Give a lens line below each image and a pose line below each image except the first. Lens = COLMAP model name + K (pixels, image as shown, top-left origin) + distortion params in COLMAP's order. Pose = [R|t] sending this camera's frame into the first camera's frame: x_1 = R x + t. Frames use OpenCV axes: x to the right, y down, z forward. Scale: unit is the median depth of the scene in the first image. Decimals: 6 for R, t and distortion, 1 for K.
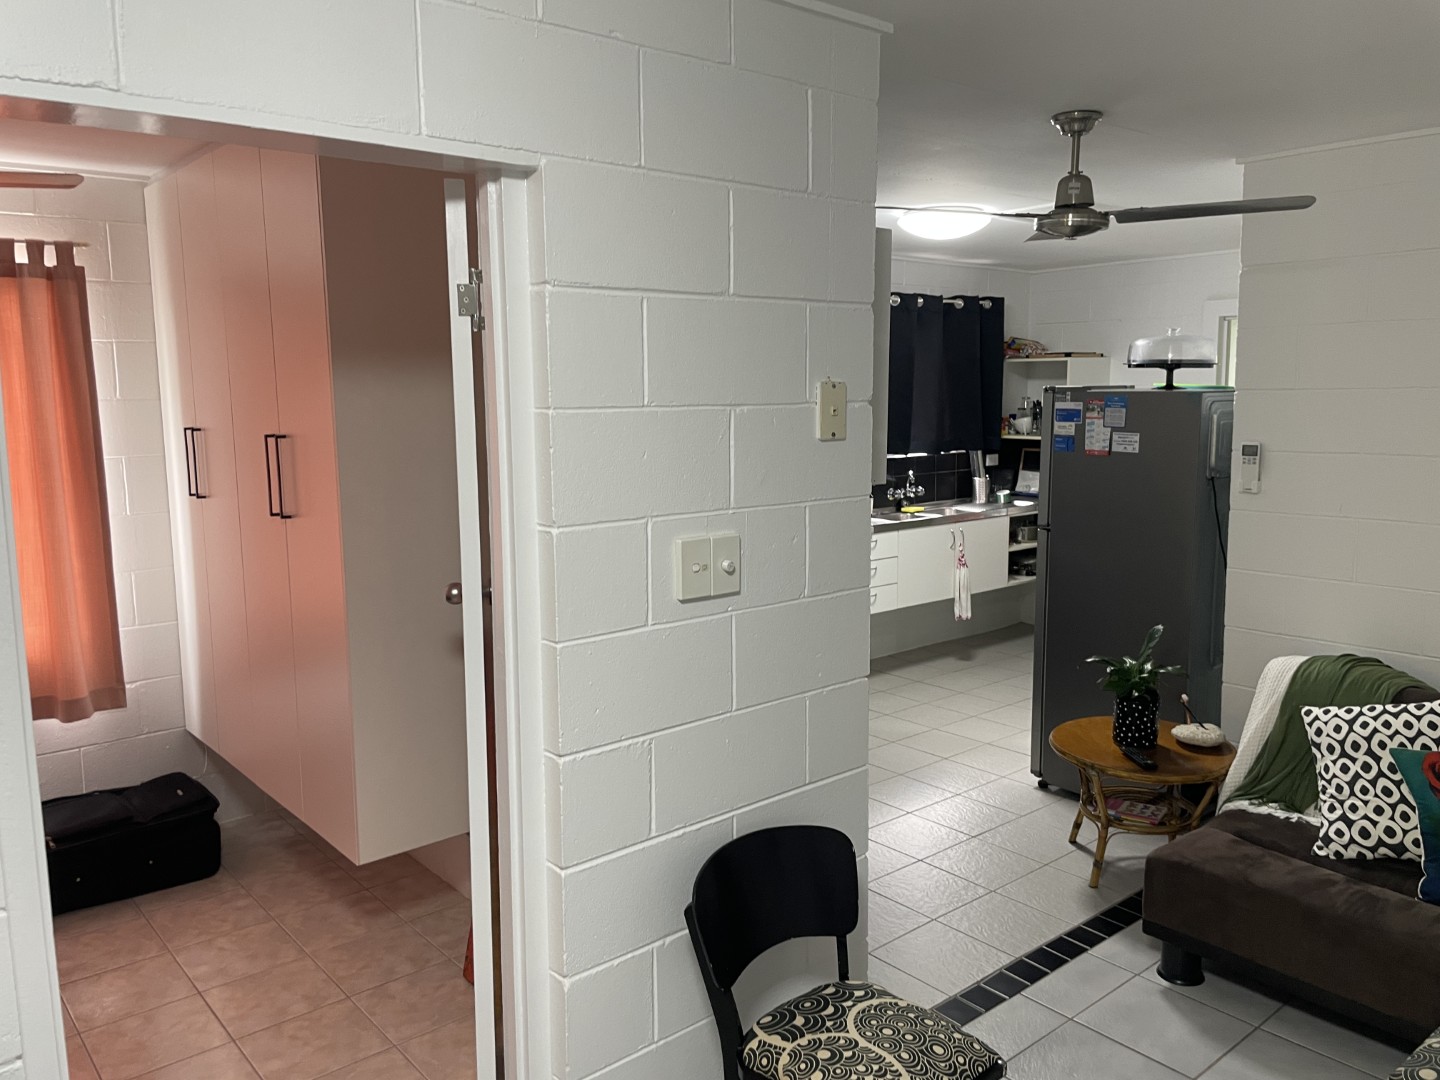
lens RADIAL K [[1100.6, 0, 719.5], [0, 1100.6, 536.6], [0, 0, 1]] dist [0.042169, -0.056592]
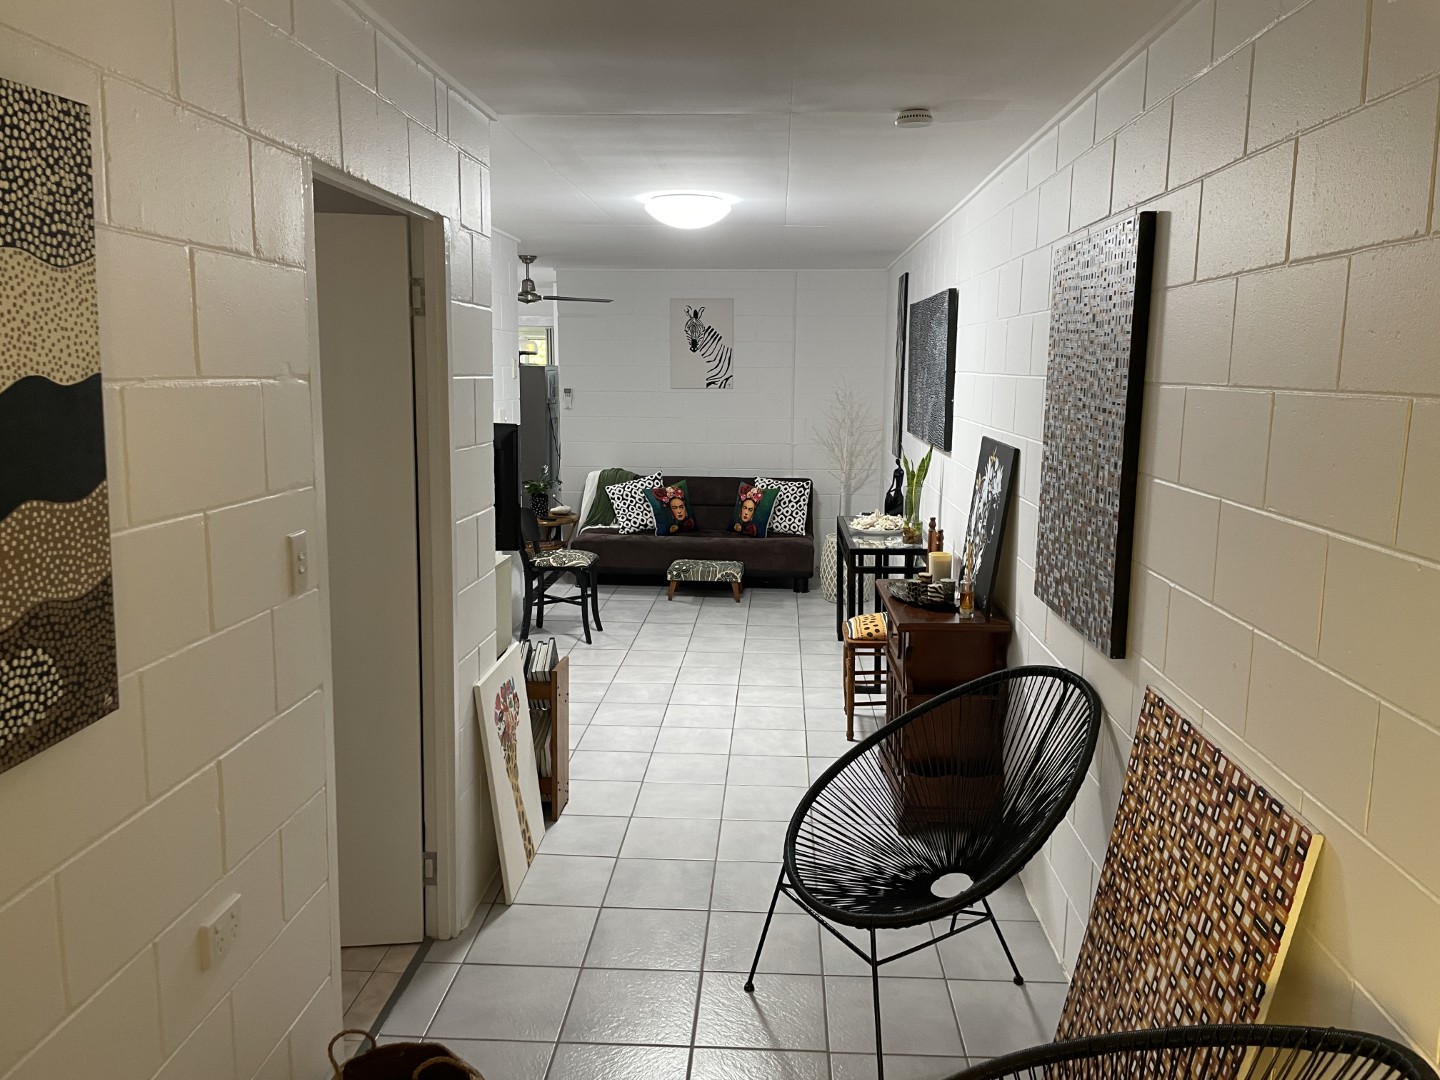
lens RADIAL K [[1100.6, 0, 721.0], [0, 1100.6, 536.0], [0, 0, 1]] dist [0.042169, -0.056592]
pose [[0.688382, -0.090938, 0.719625, -1.225653], [0.077747, 0.995645, 0.051446, 0.163441], [-0.721170, 0.020534, 0.692454, -1.048373]]
